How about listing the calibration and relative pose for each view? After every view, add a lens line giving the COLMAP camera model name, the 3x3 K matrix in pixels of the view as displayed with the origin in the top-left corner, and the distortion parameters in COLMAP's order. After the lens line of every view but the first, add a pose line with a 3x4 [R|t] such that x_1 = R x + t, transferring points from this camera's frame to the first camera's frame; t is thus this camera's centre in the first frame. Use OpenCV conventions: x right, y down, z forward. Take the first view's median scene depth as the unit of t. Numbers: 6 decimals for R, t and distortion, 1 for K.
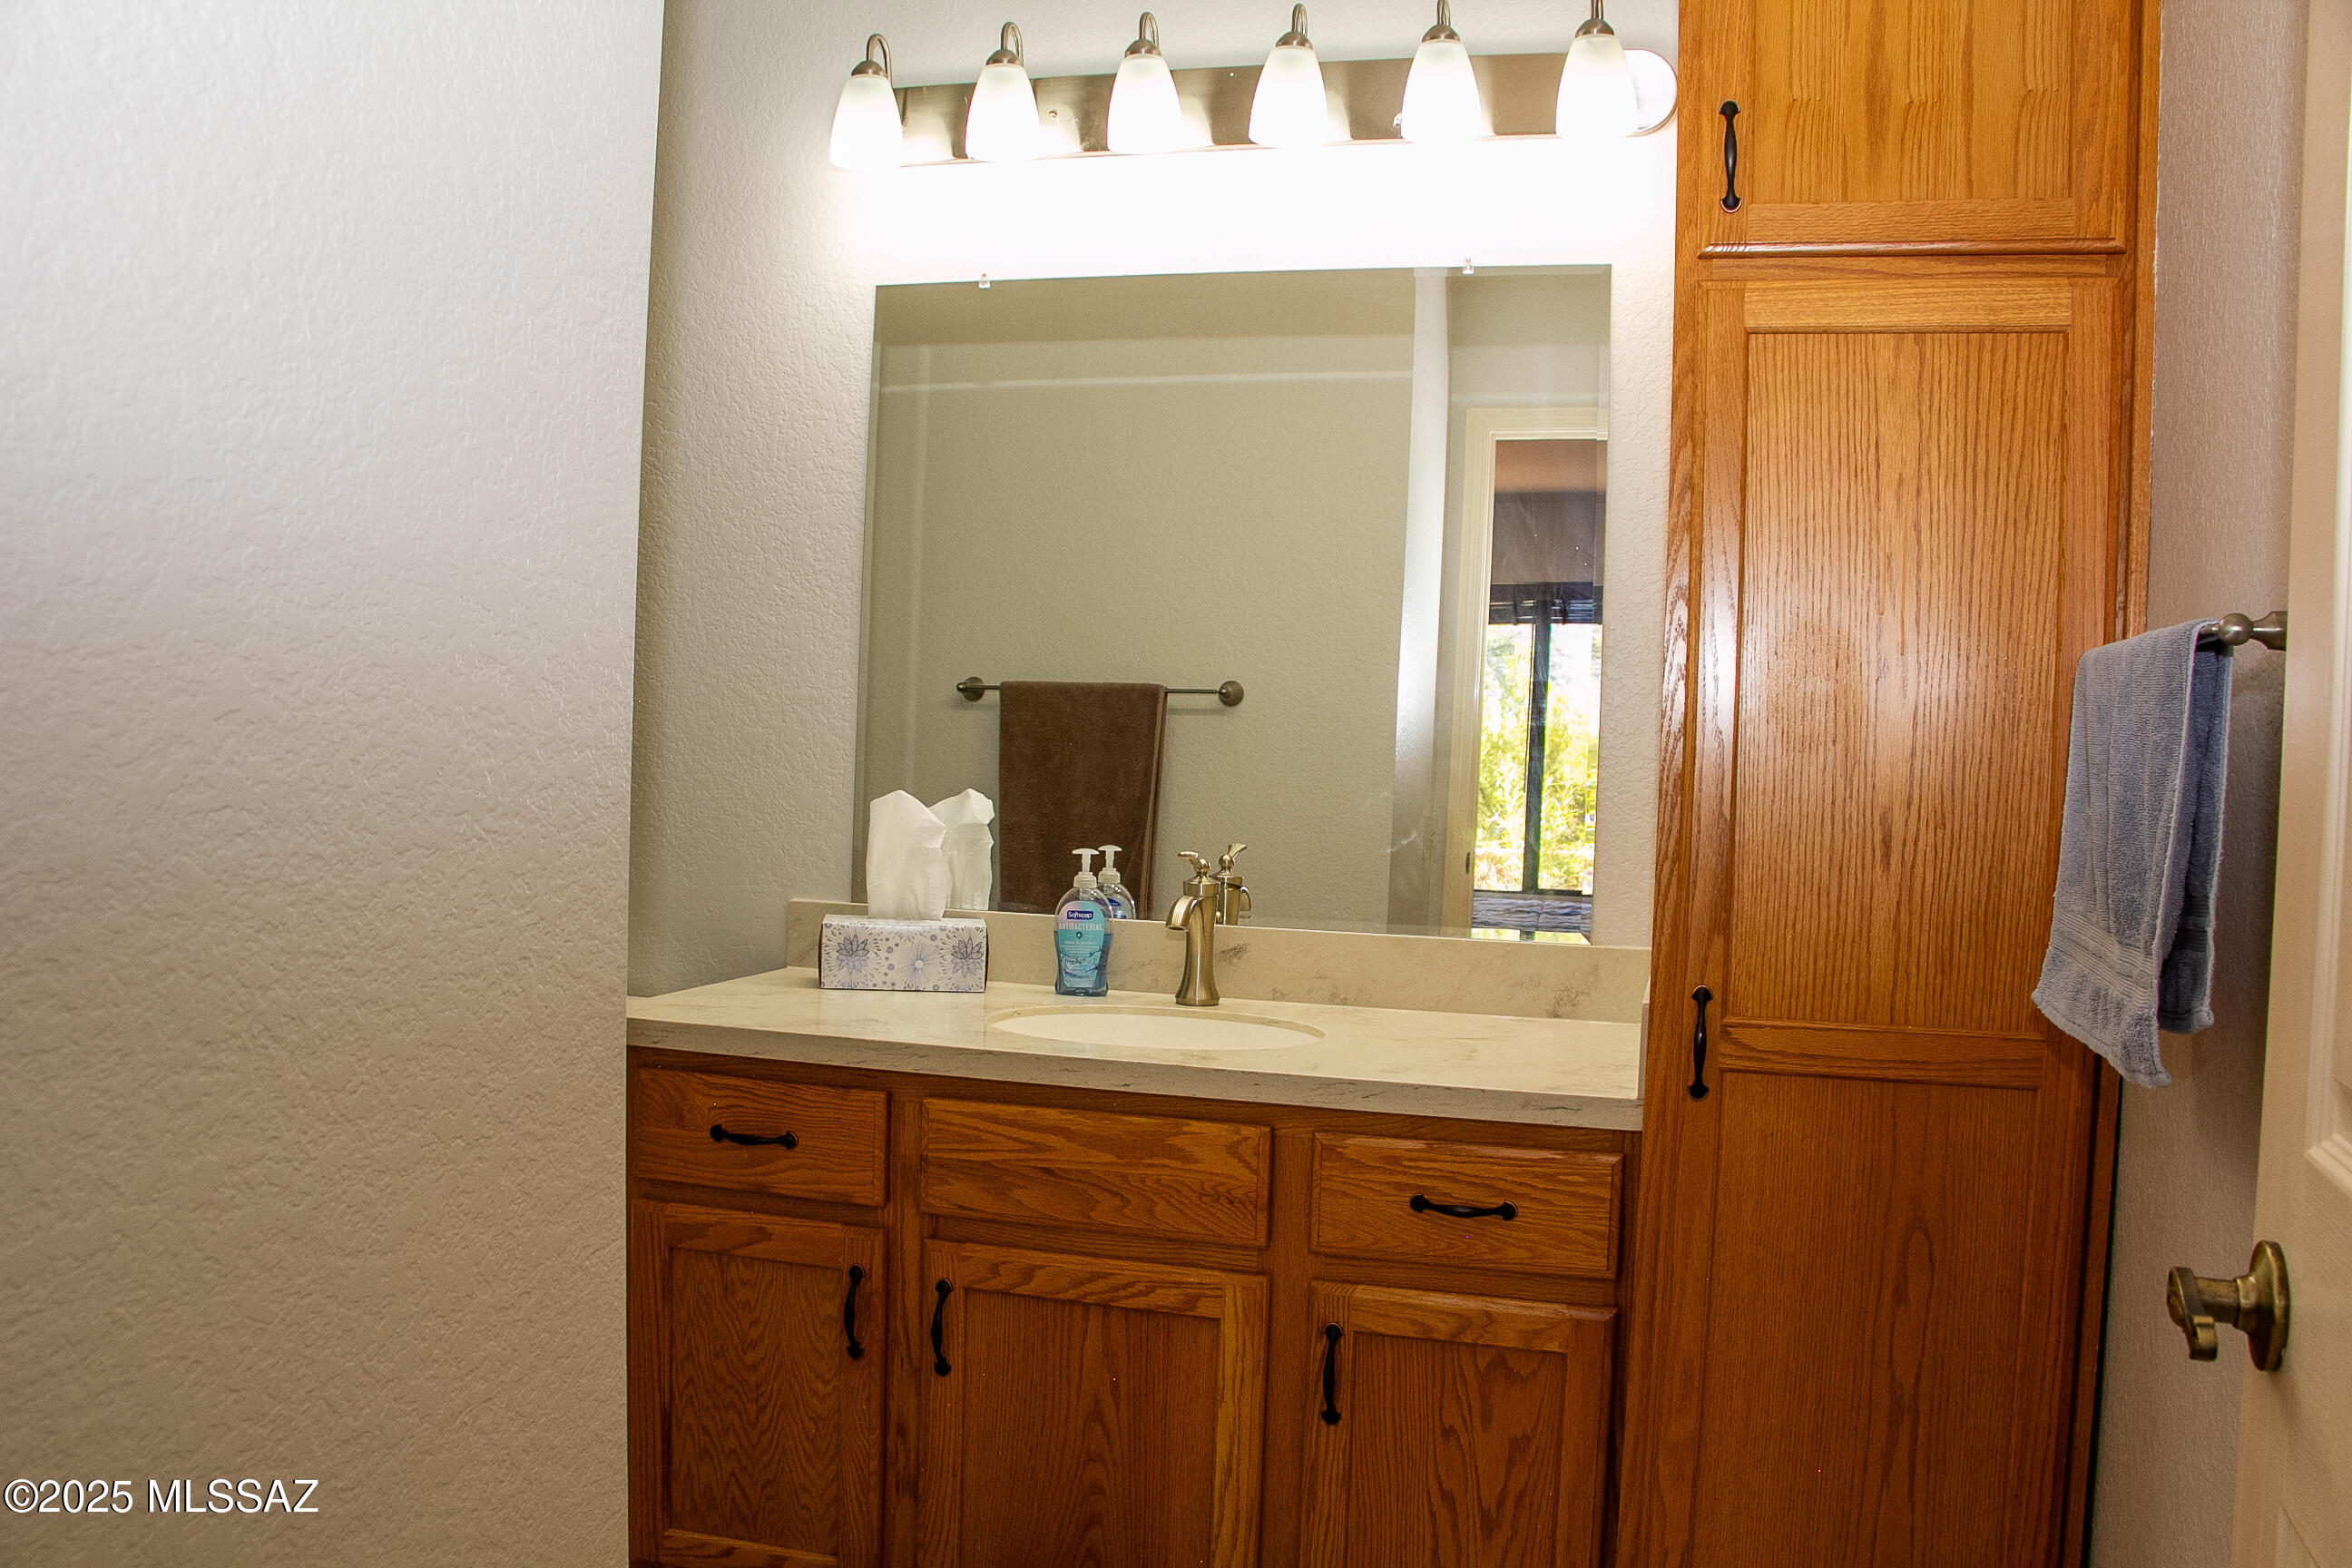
lens RADIAL K [[1928.3, 0, 1176.0], [0, 1928.3, 784.0], [0, 0, 1]] dist [-0.189047, 0.175498]
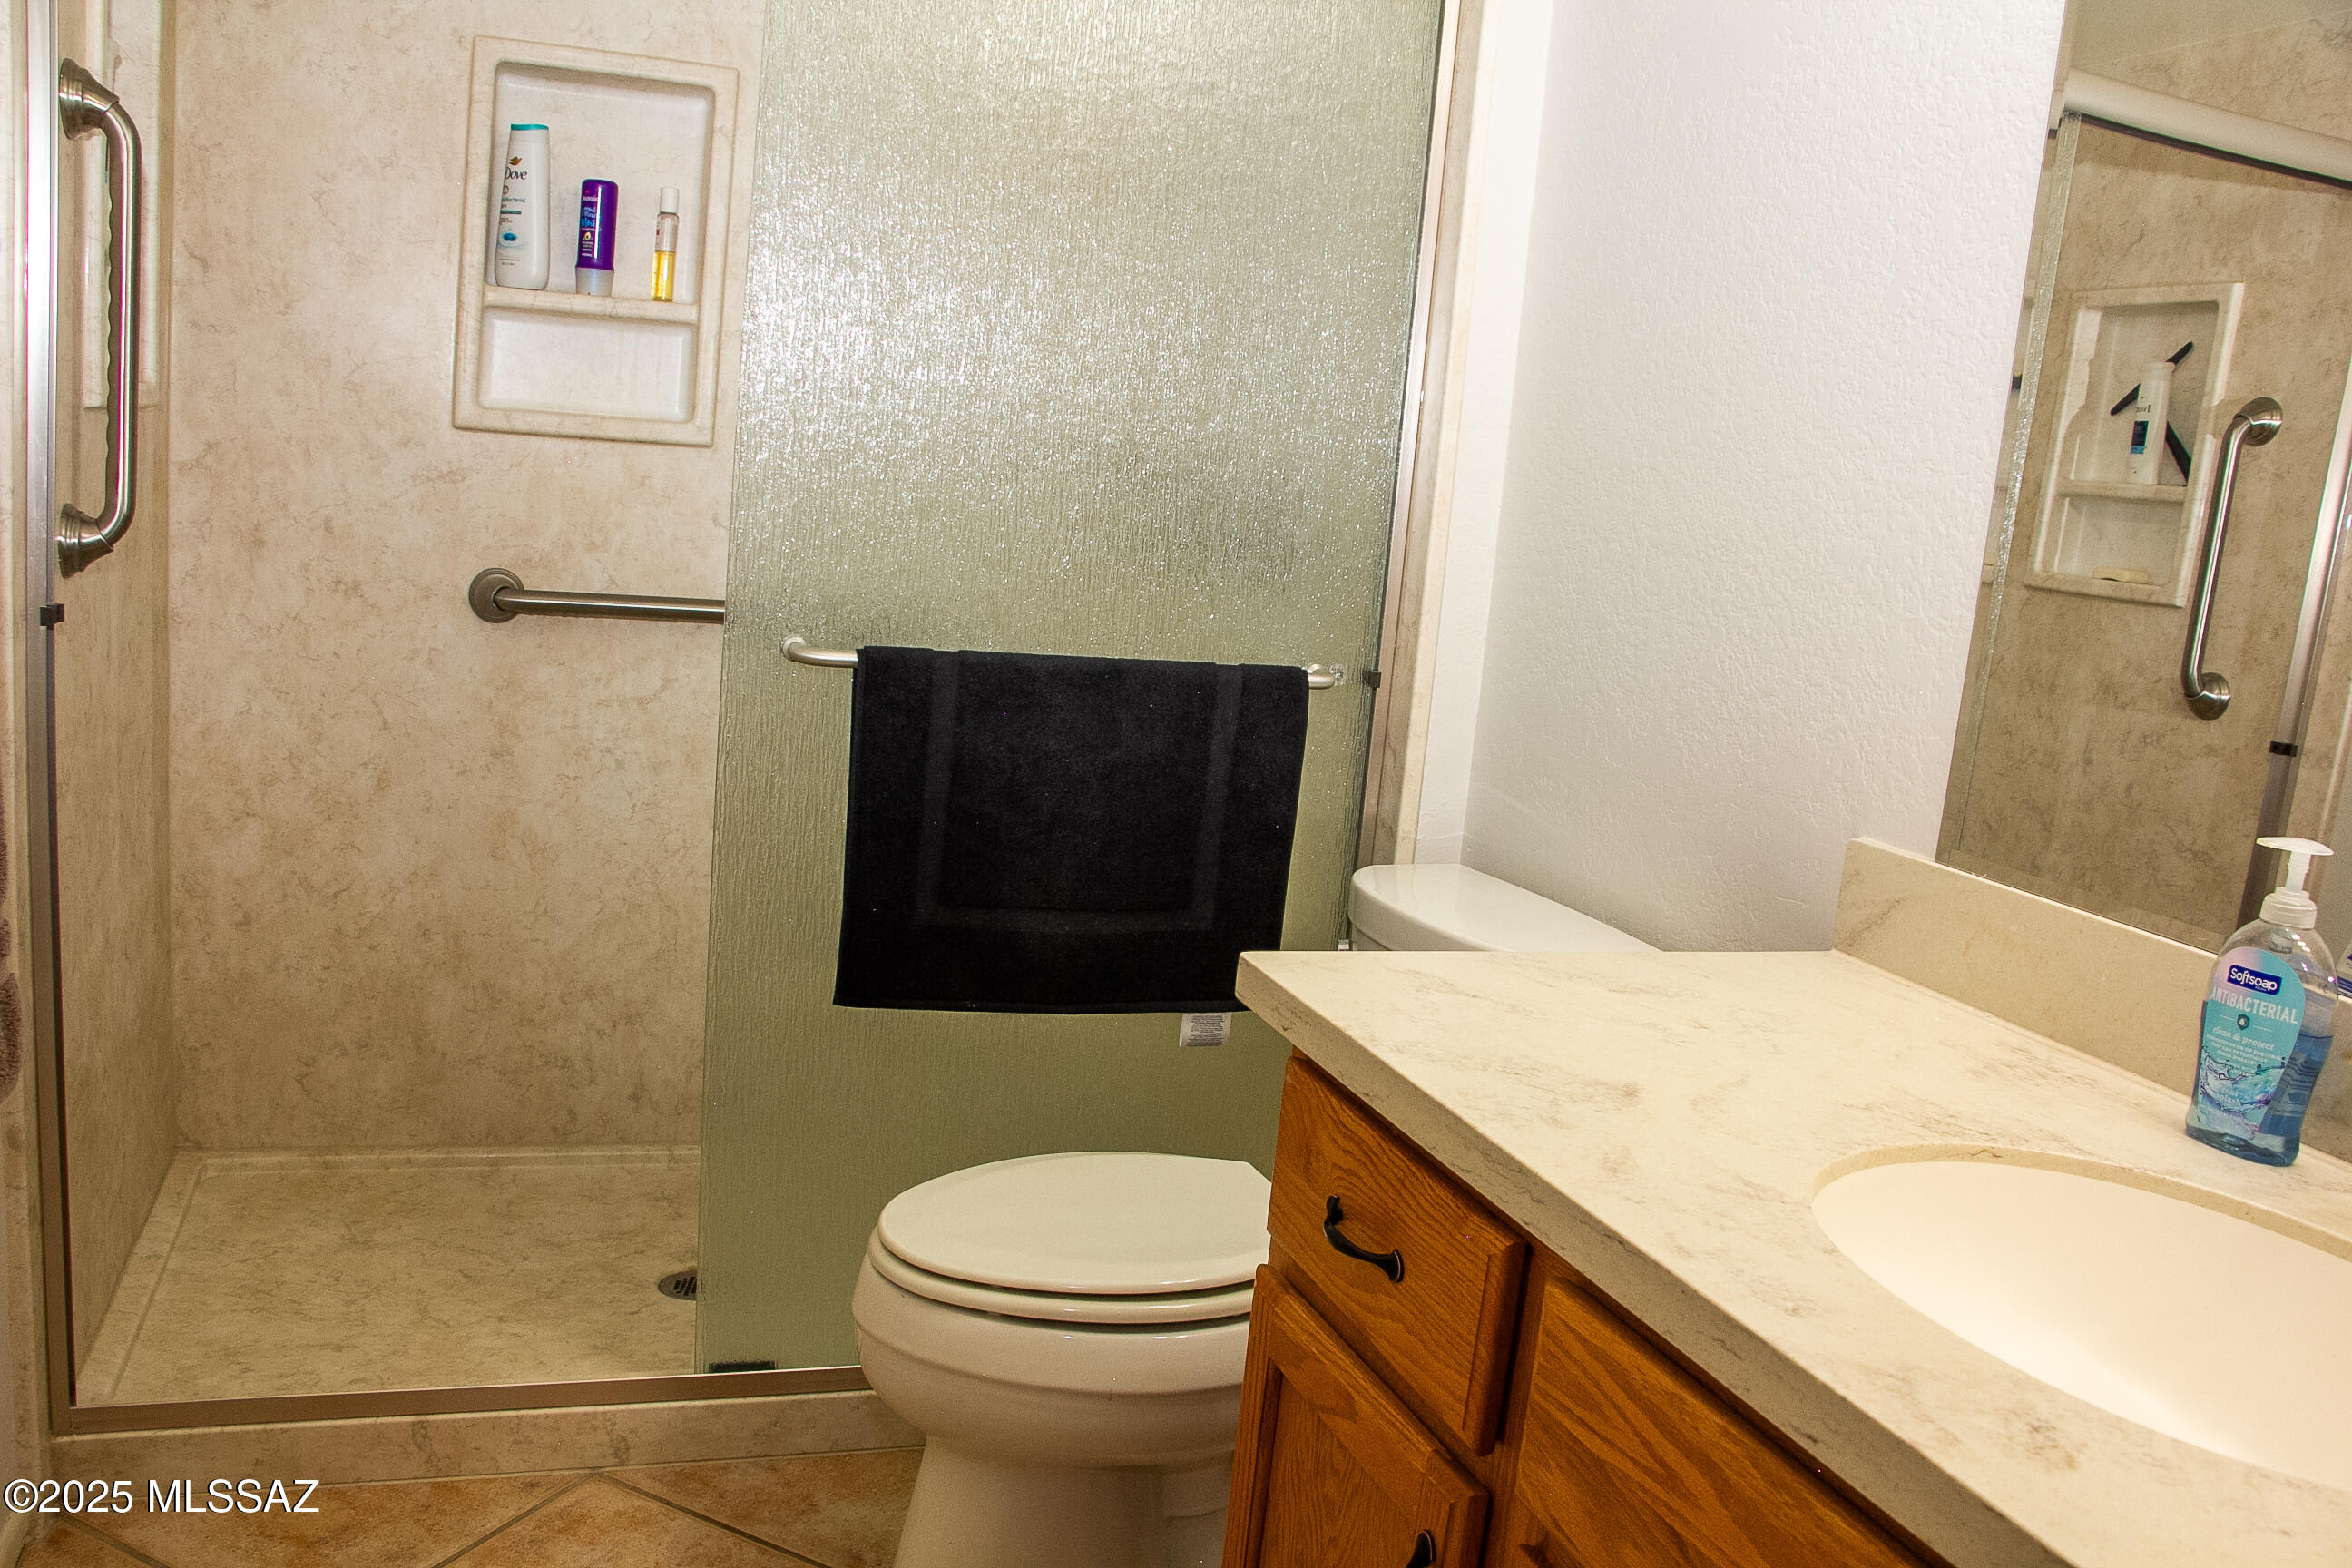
lens RADIAL K [[1928.3, 0, 1176.0], [0, 1928.3, 784.0], [0, 0, 1]] dist [-0.189047, 0.175498]
pose [[0.567711, 0.156361, -0.808242, 0.152167], [-0.092527, 0.987695, 0.126086, -0.009131], [0.818012, 0.003203, 0.575193, 0.547606]]
